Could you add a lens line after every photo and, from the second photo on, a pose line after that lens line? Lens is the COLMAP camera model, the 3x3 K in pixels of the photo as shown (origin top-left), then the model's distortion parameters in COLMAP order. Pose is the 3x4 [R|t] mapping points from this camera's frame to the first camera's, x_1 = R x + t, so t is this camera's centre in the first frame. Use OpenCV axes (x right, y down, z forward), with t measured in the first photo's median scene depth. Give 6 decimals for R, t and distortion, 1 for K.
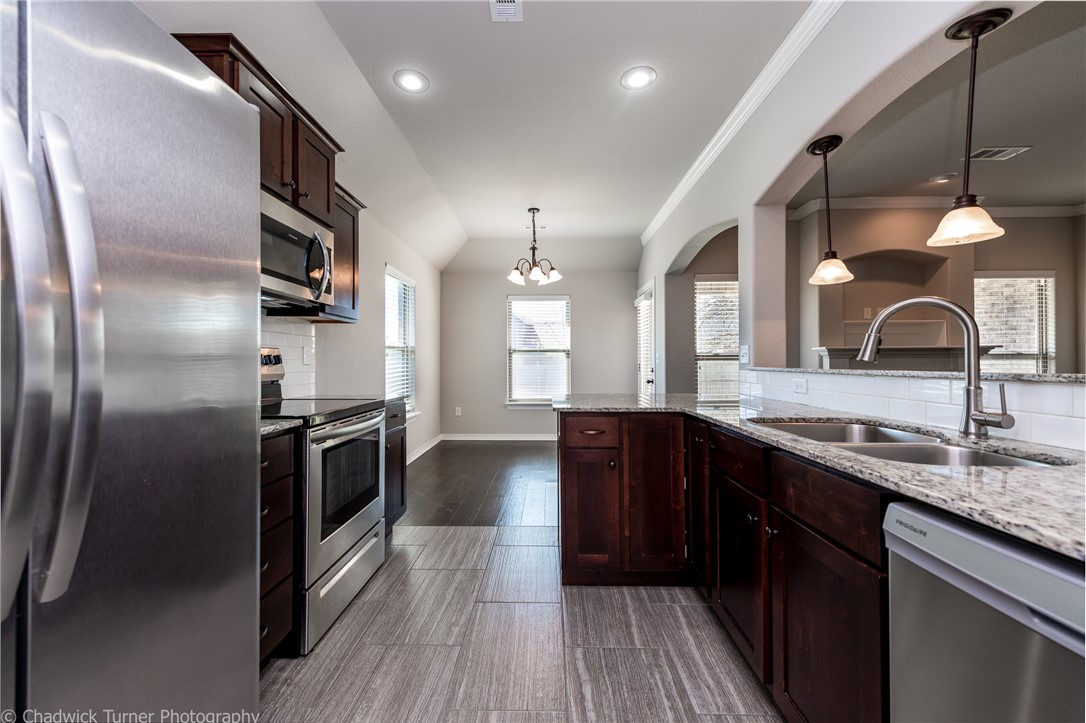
lens RADIAL K [[424.8, 0, 543.0], [0, 424.8, 361.5], [0, 0, 1]] dist [0.000029, 0.000005]
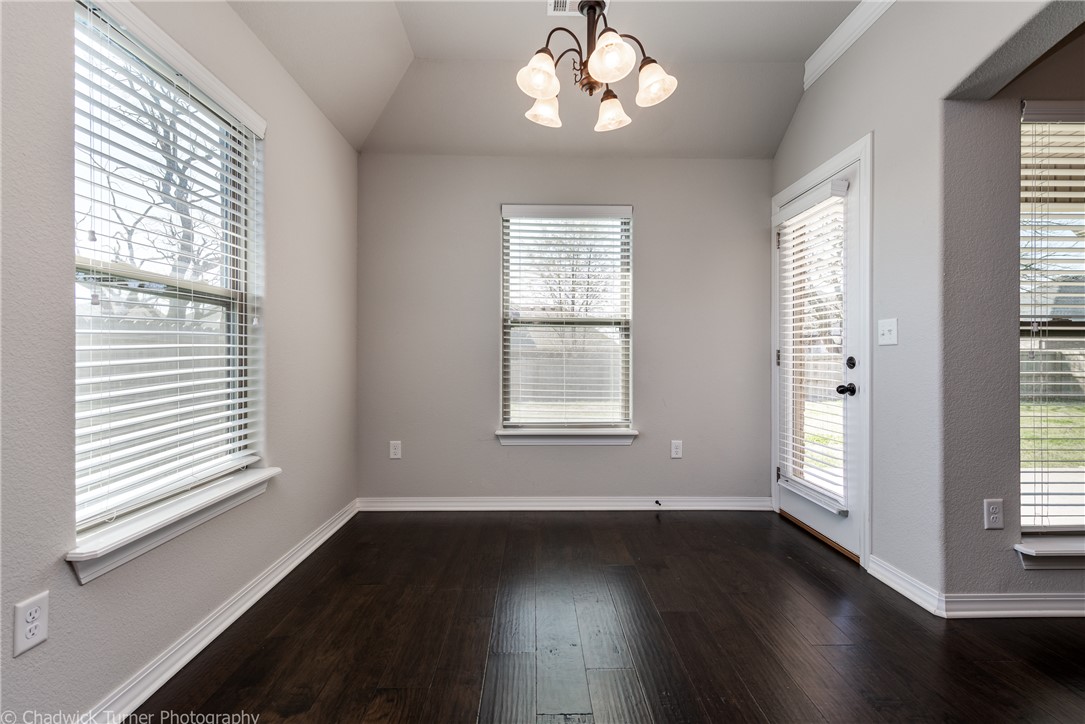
lens RADIAL K [[463.8, 0, 542.5], [0, 463.8, 362.0], [0, 0, 1]] dist [0.001229, 0.000056]
pose [[0.999126, 0.004780, 0.041521, -0.064211], [-0.005096, 0.999959, 0.007515, 0.017545], [-0.041483, -0.007720, 0.999109, 0.529575]]
